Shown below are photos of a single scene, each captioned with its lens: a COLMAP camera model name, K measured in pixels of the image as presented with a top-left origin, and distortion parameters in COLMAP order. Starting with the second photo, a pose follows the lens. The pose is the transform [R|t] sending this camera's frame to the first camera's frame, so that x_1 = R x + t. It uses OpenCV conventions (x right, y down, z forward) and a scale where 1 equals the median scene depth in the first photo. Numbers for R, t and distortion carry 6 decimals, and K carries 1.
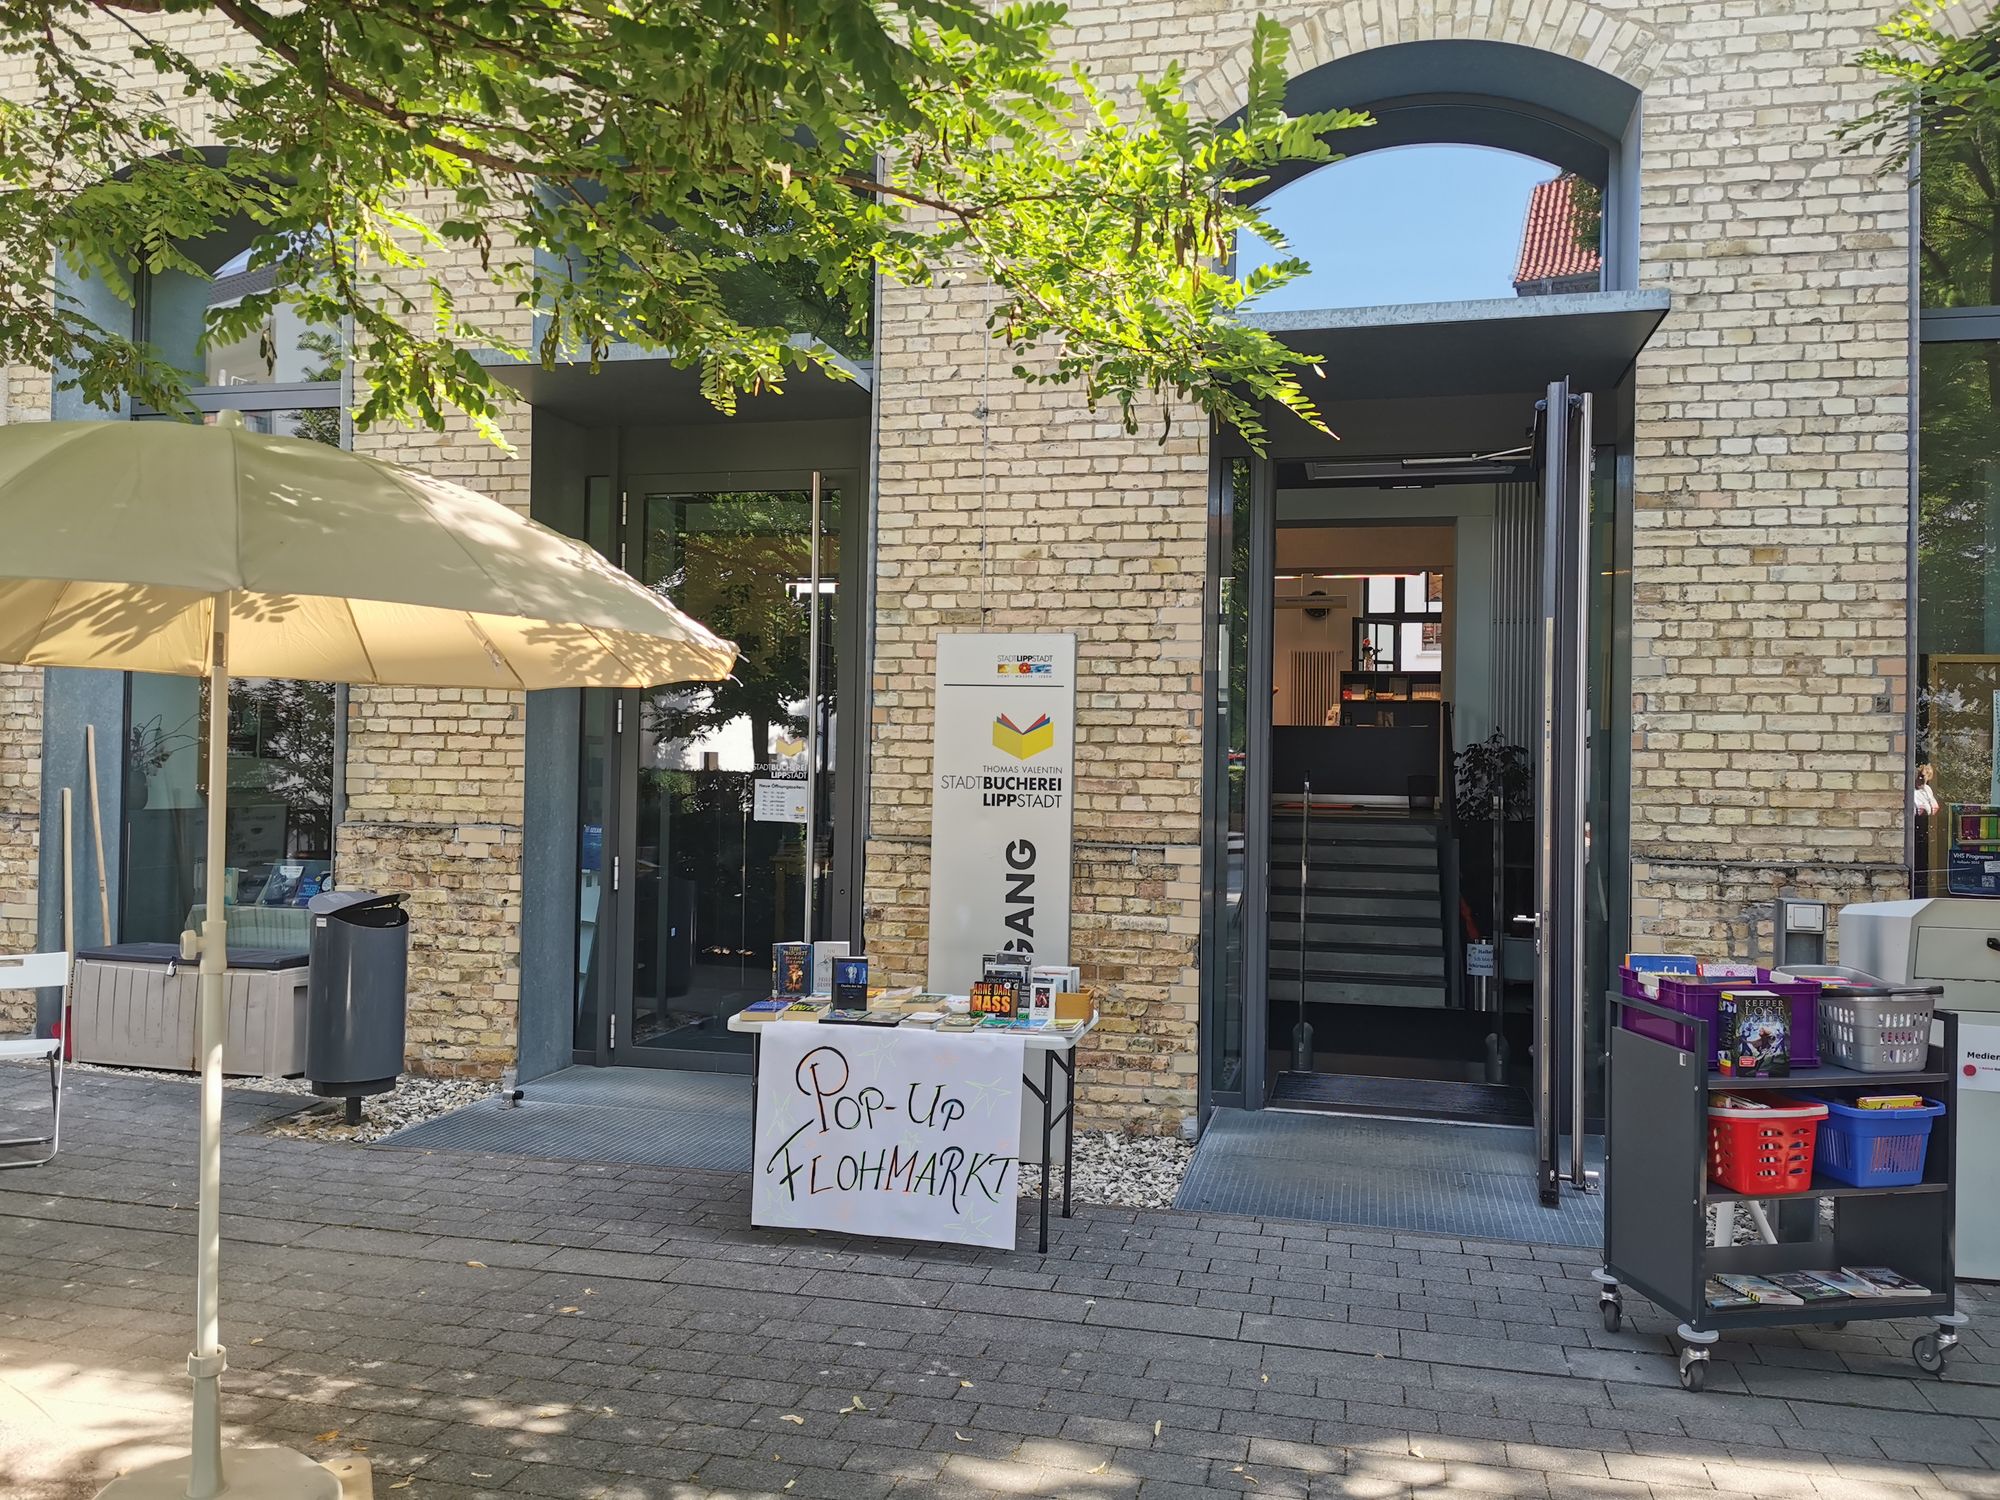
lens RADIAL K [[1550.7, 0, 1000.0], [0, 1550.7, 750.0], [0, 0, 1]] dist [0.094163, -0.118667]
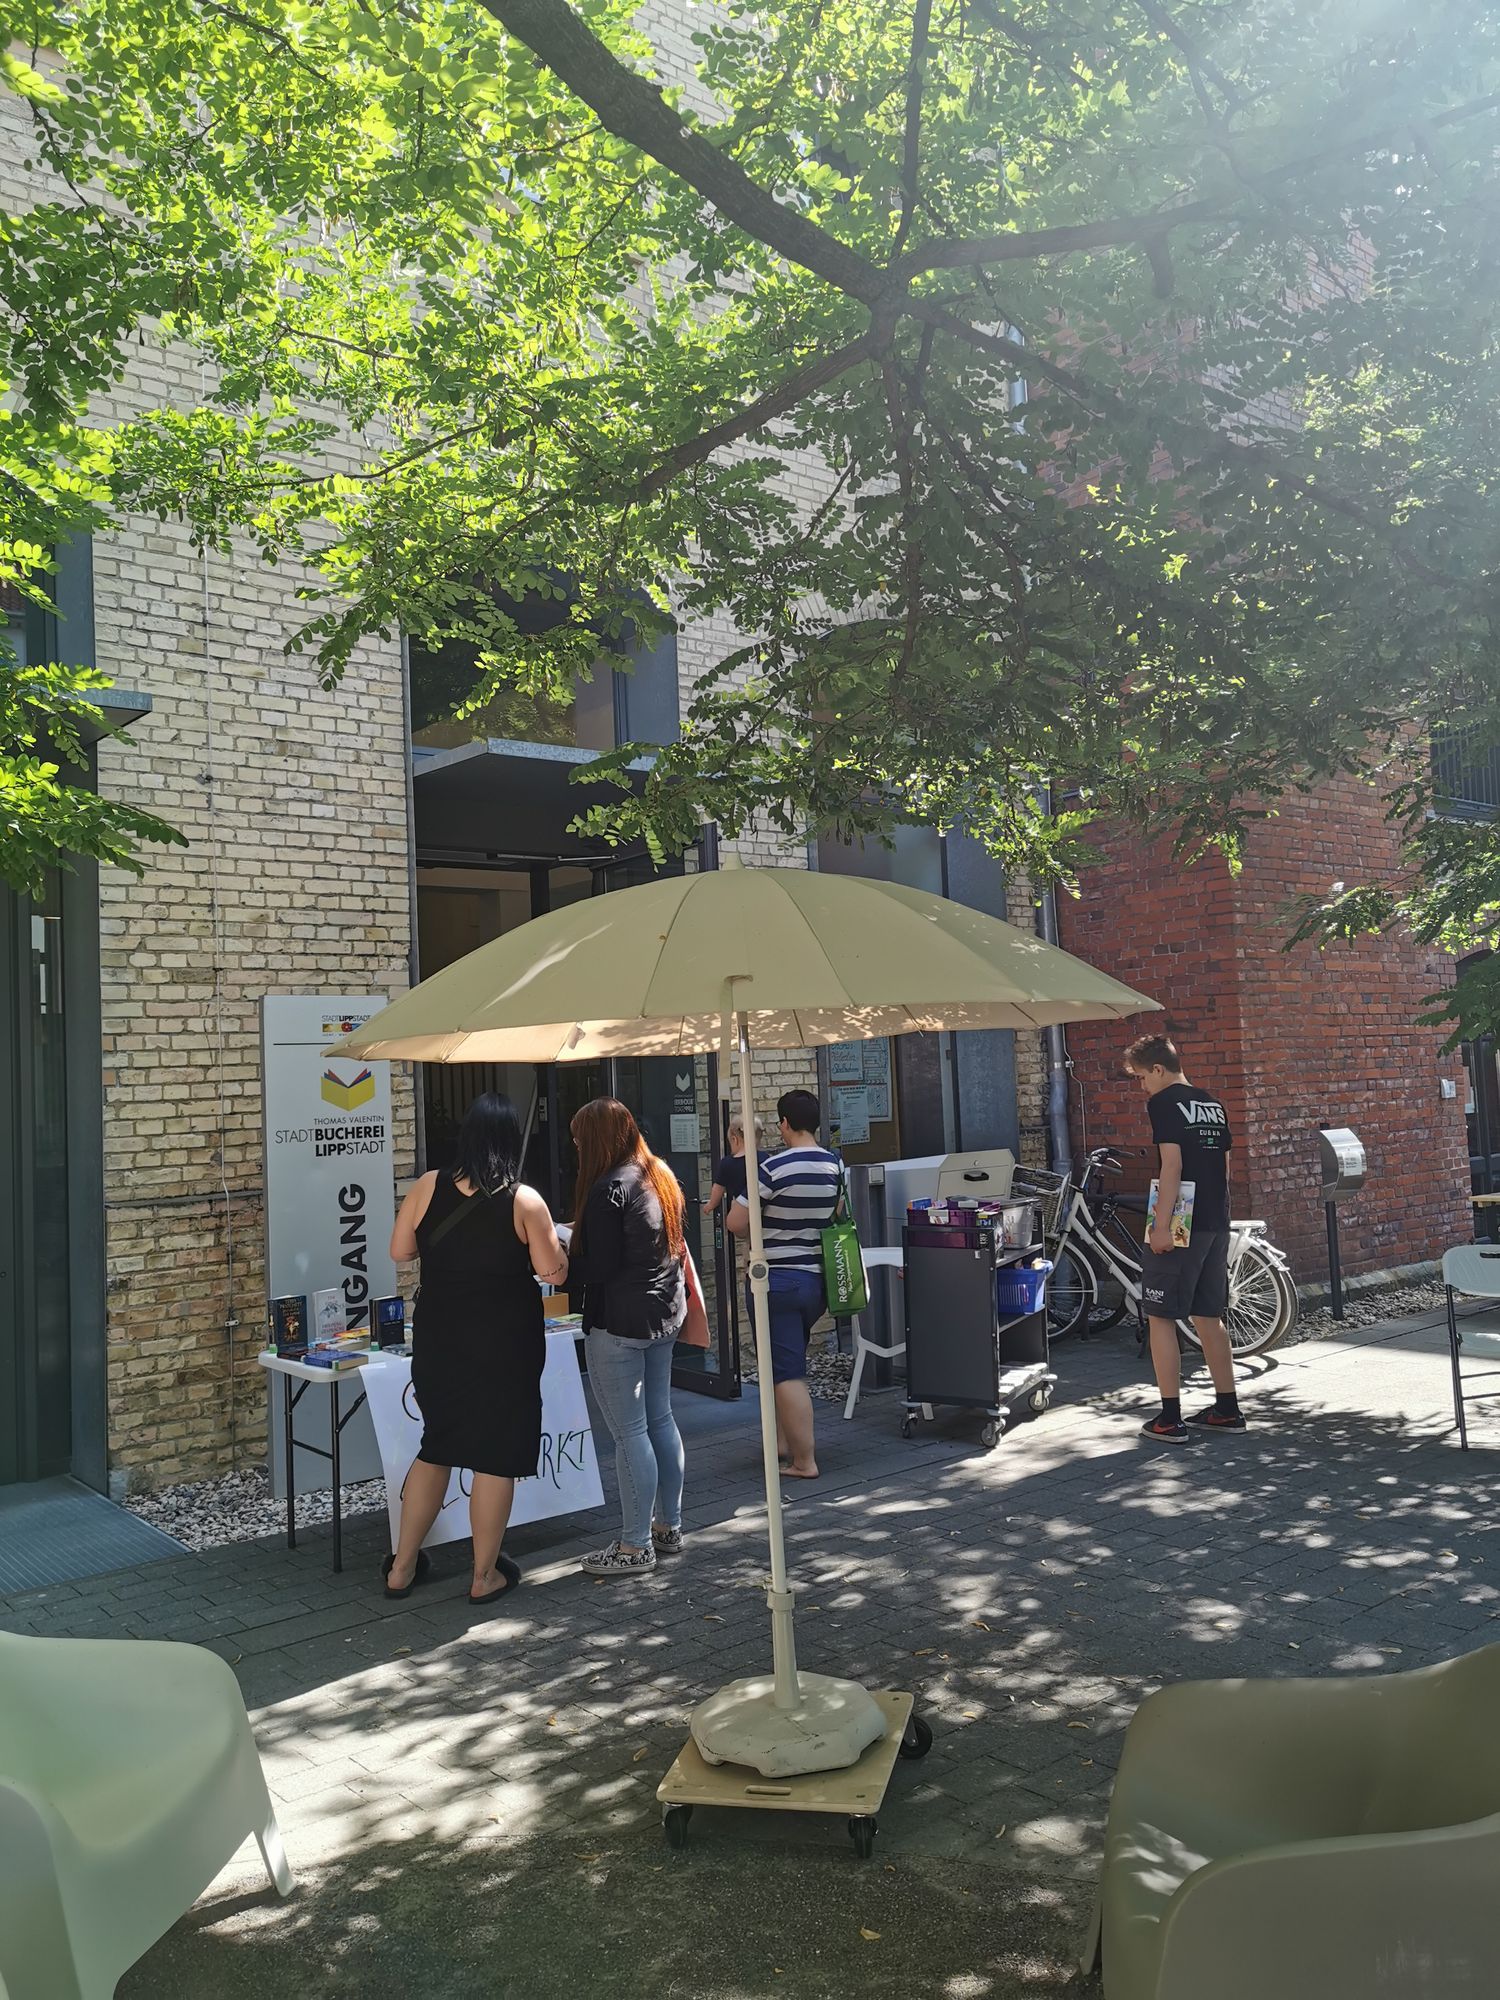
lens RADIAL K [[1550.7, 0, 750.0], [0, 1550.7, 1000.0], [0, 0, 1]] dist [0.094163, -0.118667]
pose [[0.600134, -0.004251, 0.799888, -0.631656], [0.044357, 0.998624, -0.027973, -0.025998], [-0.798668, 0.052268, 0.599497, 0.099115]]
